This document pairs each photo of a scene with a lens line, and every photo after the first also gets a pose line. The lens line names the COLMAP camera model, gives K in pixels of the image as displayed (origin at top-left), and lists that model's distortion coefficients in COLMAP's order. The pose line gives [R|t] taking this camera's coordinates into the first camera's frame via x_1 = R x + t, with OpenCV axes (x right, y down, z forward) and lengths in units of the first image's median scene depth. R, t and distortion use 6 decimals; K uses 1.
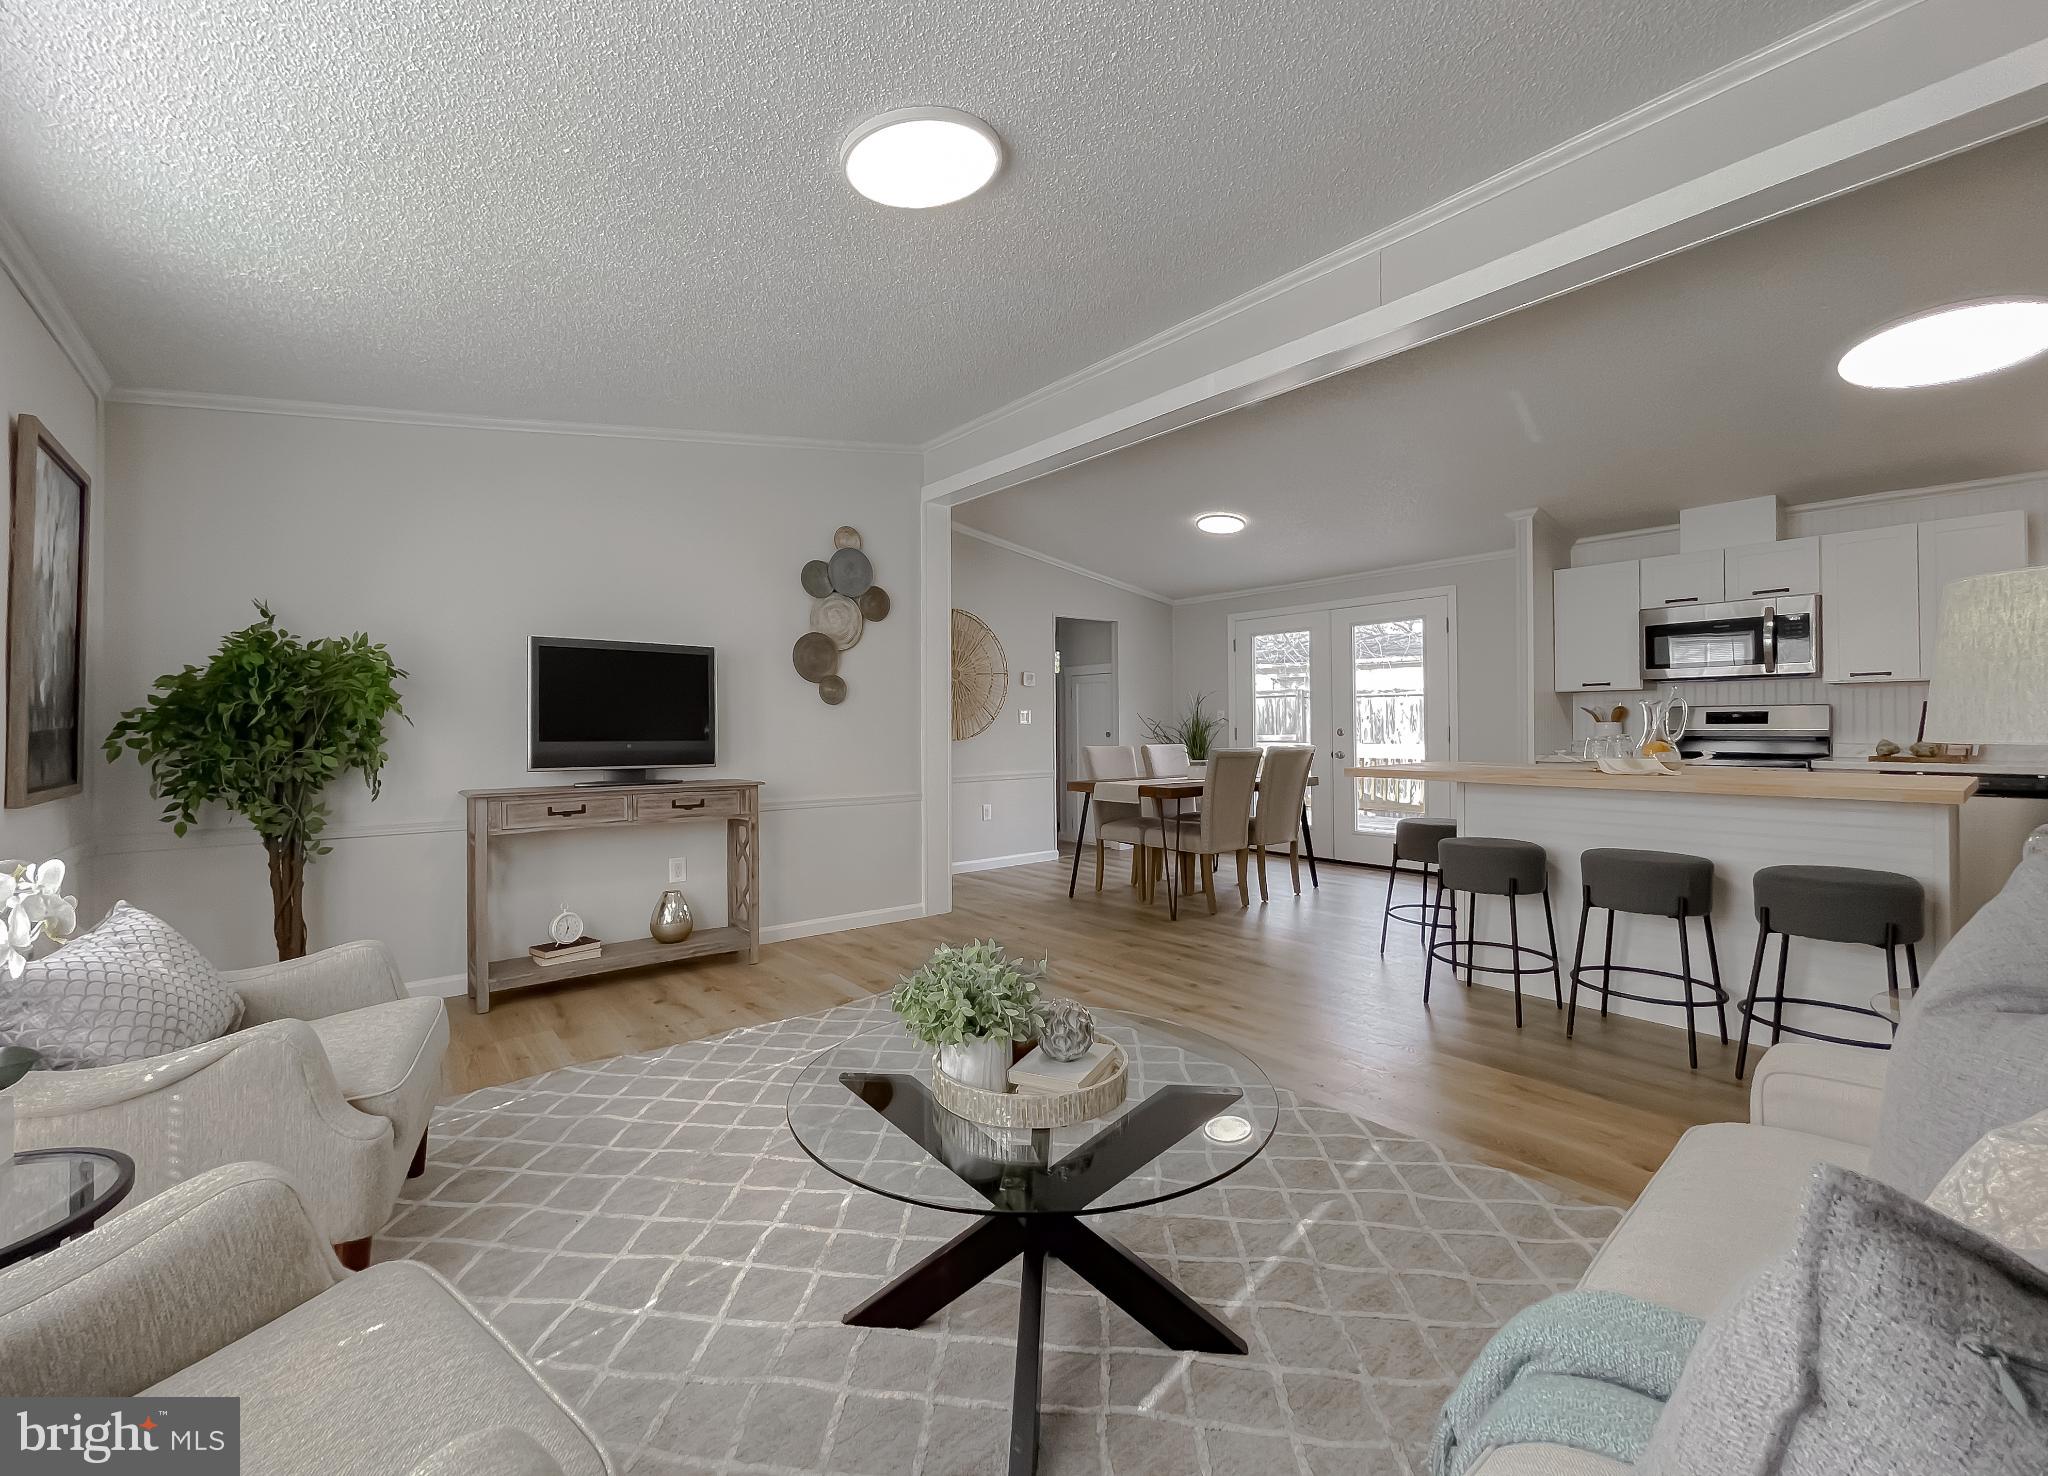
lens RADIAL K [[870.4, 0, 995.4], [0, 870.4, 714.3], [0, 0, 1]] dist [-0.008050, 0.002926]
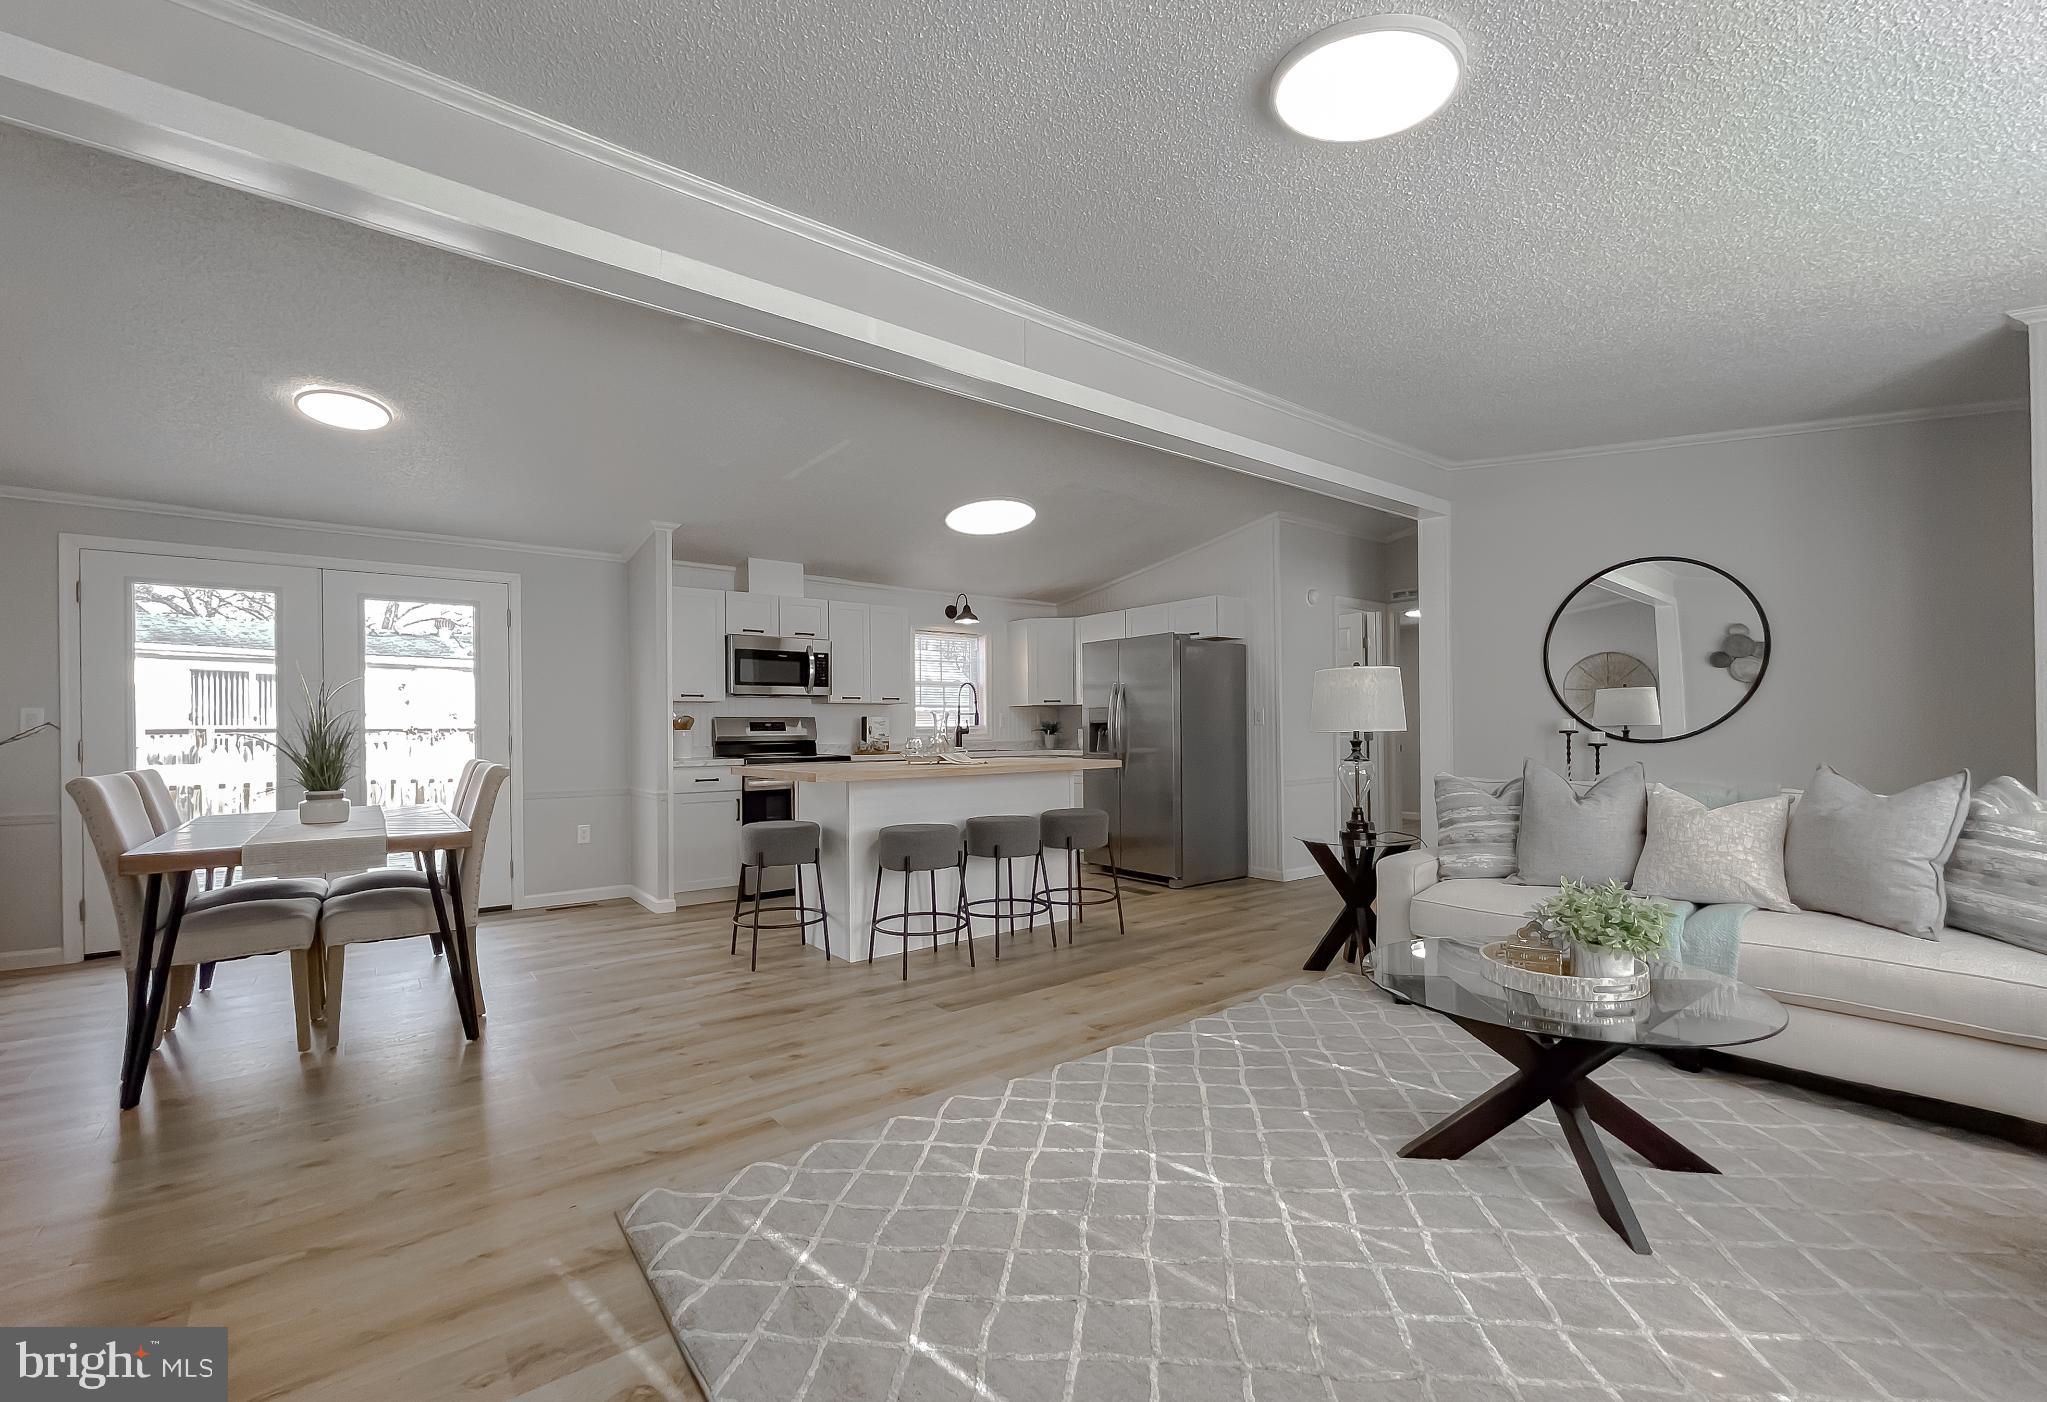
lens RADIAL K [[863.8, 0, 1034.3], [0, 863.8, 727.4], [0, 0, 1]] dist [0.000463, -0.000141]
pose [[0.000241, 0.007160, 0.999974, -0.517652], [-0.002757, 0.999971, -0.007160, 0.015764], [-0.999996, -0.002755, 0.000261, 0.721413]]
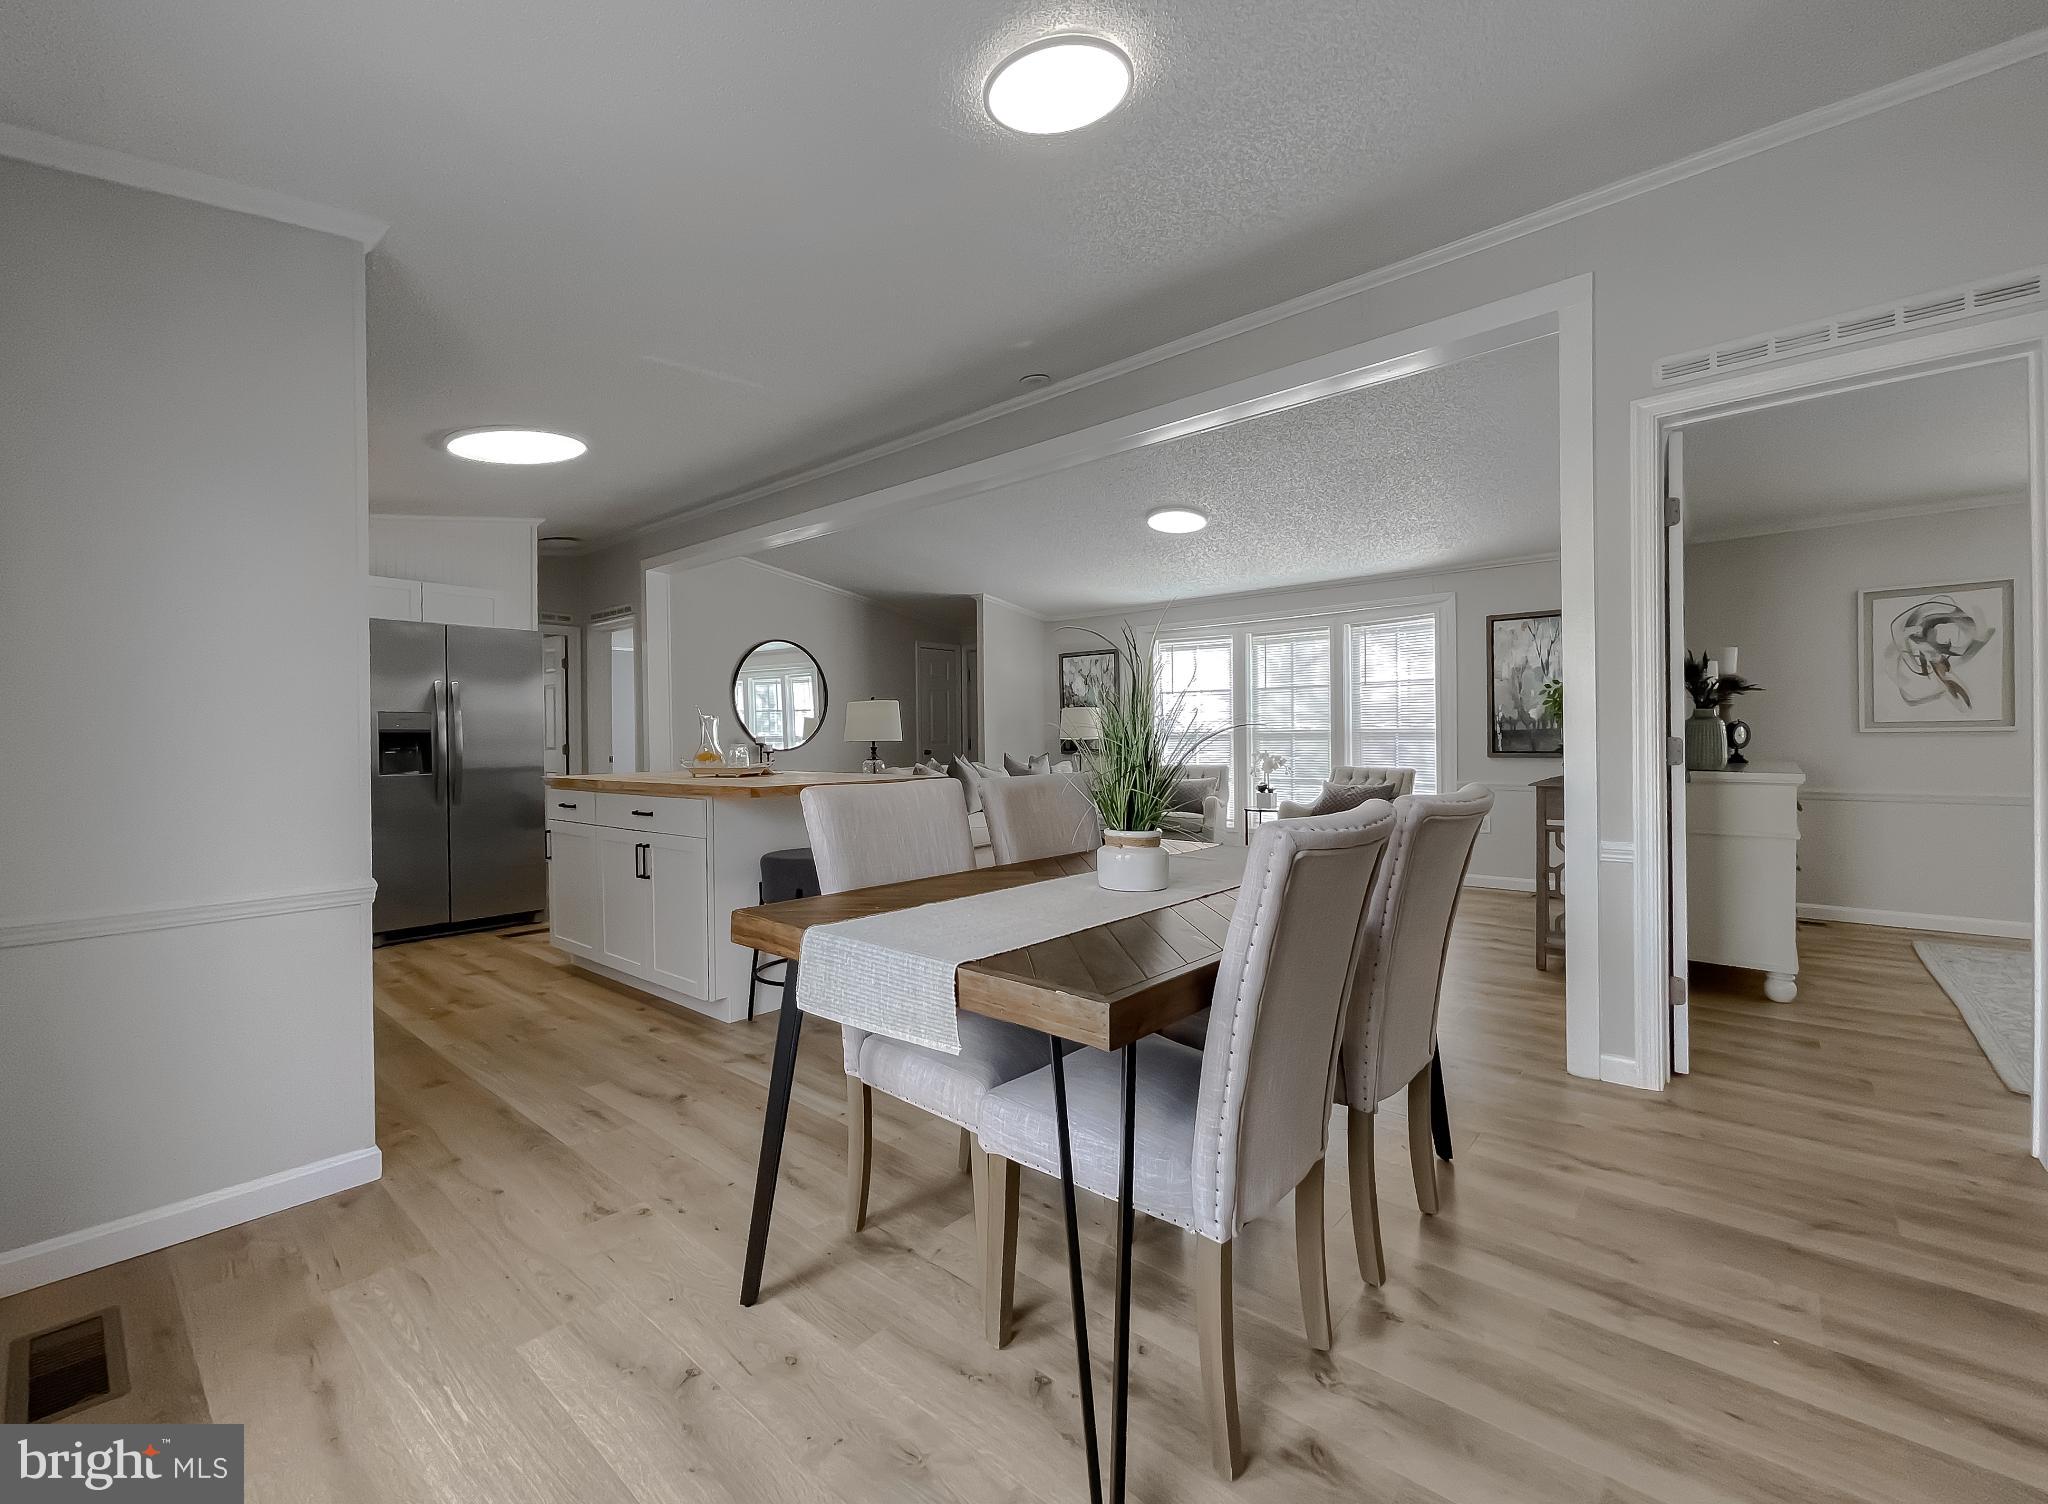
lens RADIAL K [[850.9, 0, 1016.1], [0, 850.9, 747.6], [0, 0, 1]] dist [-0.005401, 0.000292]
pose [[-0.982752, 0.015454, -0.184282, 0.484469], [0.016141, 0.999867, -0.002229, 0.031970], [0.184223, -0.005165, -0.982871, 1.869564]]
